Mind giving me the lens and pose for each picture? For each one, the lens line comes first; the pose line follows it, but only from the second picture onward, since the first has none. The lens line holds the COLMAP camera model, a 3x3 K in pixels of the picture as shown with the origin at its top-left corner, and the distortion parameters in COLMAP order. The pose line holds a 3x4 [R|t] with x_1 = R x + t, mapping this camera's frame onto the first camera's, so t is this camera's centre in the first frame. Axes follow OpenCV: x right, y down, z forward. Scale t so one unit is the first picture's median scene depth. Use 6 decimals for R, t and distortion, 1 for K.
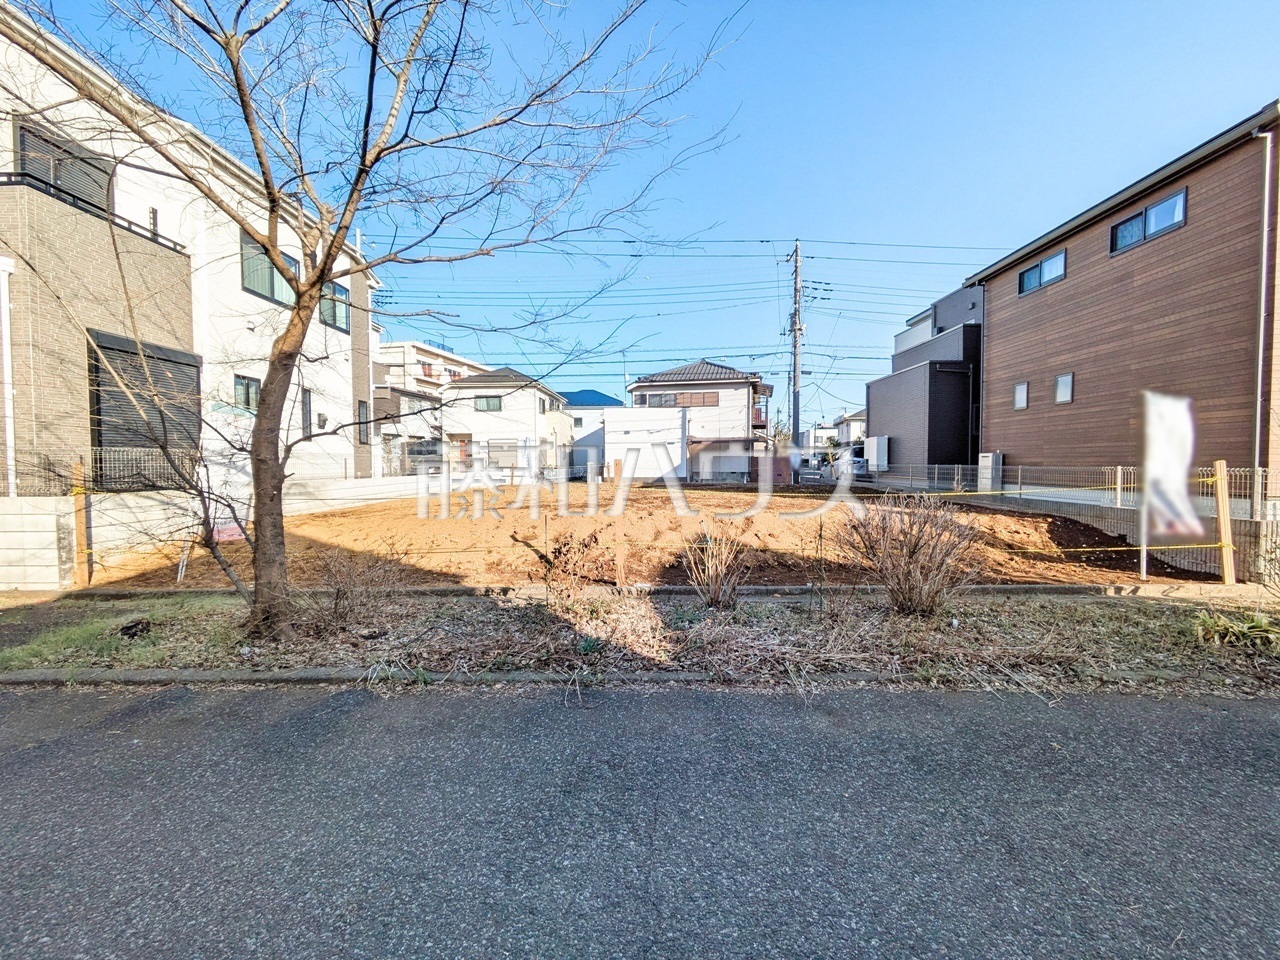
lens RADIAL K [[505.3, 0, 644.8], [0, 505.3, 479.2], [0, 0, 1]] dist [-0.001118, 0.000585]
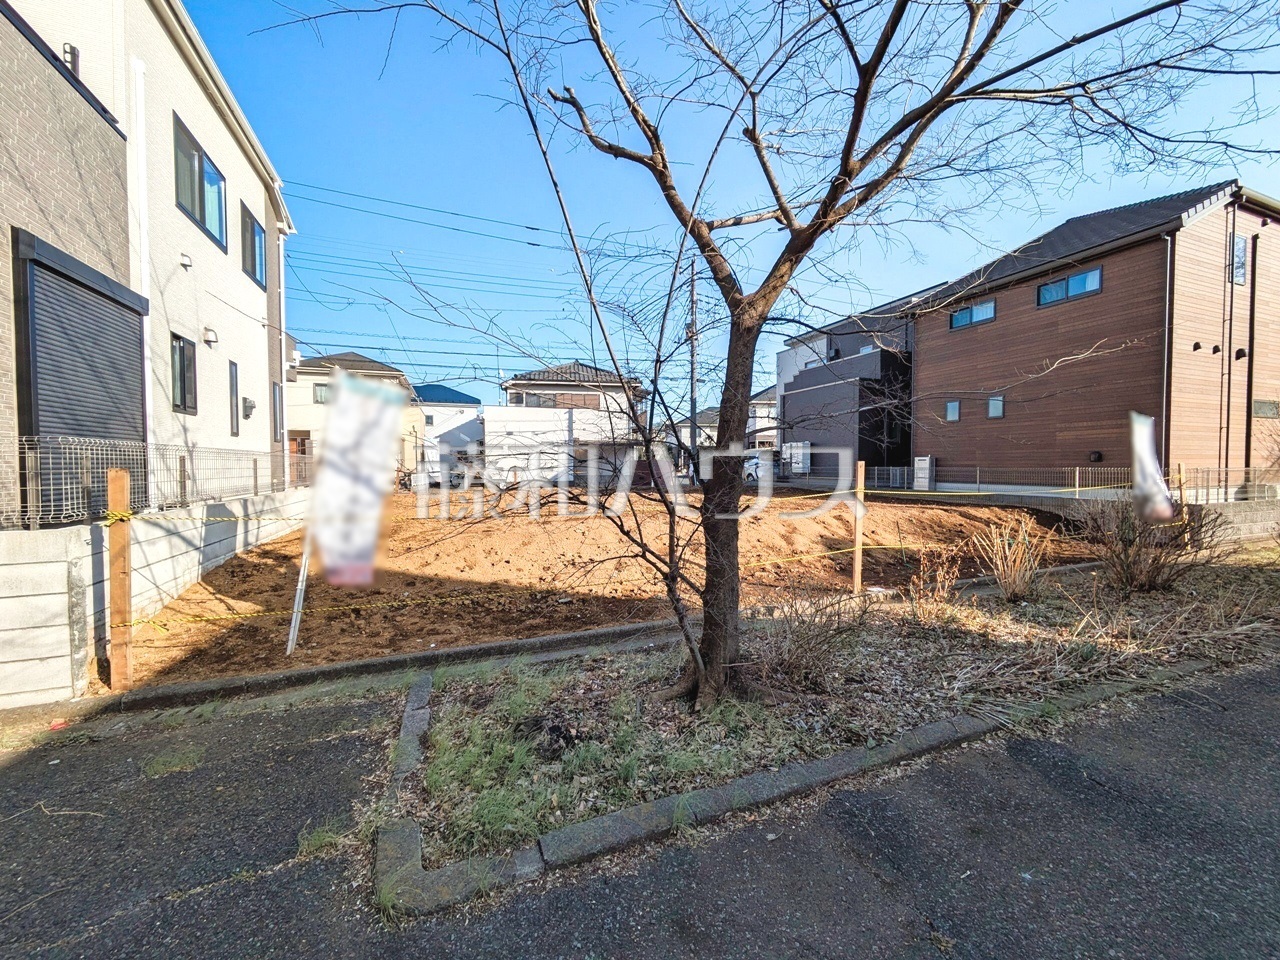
lens RADIAL K [[505.3, 0, 644.8], [0, 505.3, 479.2], [0, 0, 1]] dist [-0.001118, 0.000585]
pose [[0.925240, -0.012371, 0.379182, -0.360927], [0.014611, 0.999889, -0.003032, -0.003918], [-0.379102, 0.008345, 0.925317, 0.117016]]
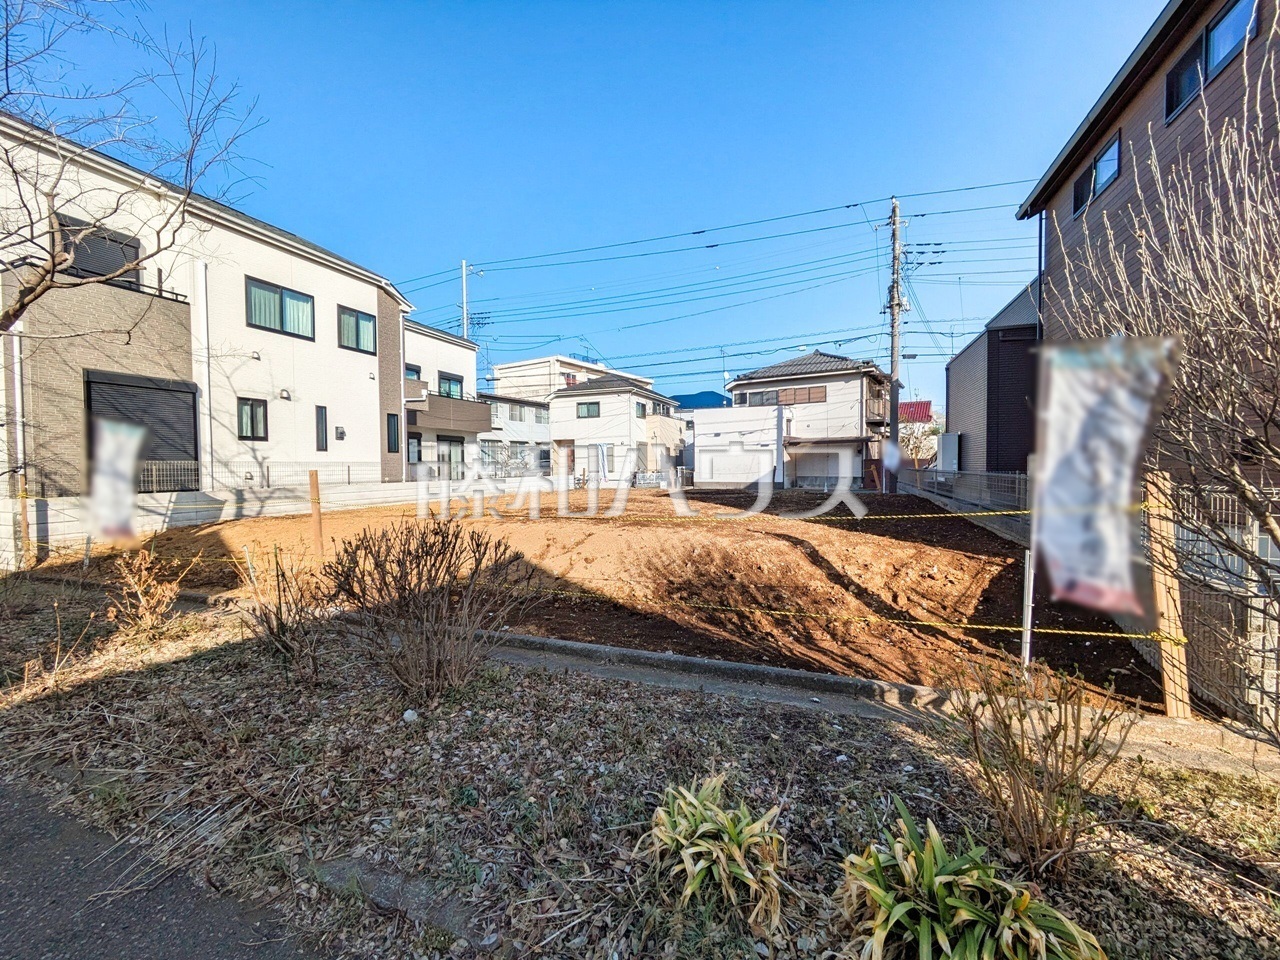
lens RADIAL K [[505.3, 0, 644.8], [0, 505.3, 479.2], [0, 0, 1]] dist [-0.001118, 0.000585]
pose [[0.937512, 0.005011, -0.347916, 0.377182], [-0.006708, 0.999971, -0.003674, -0.010845], [0.347887, 0.005778, 0.937519, 0.154992]]
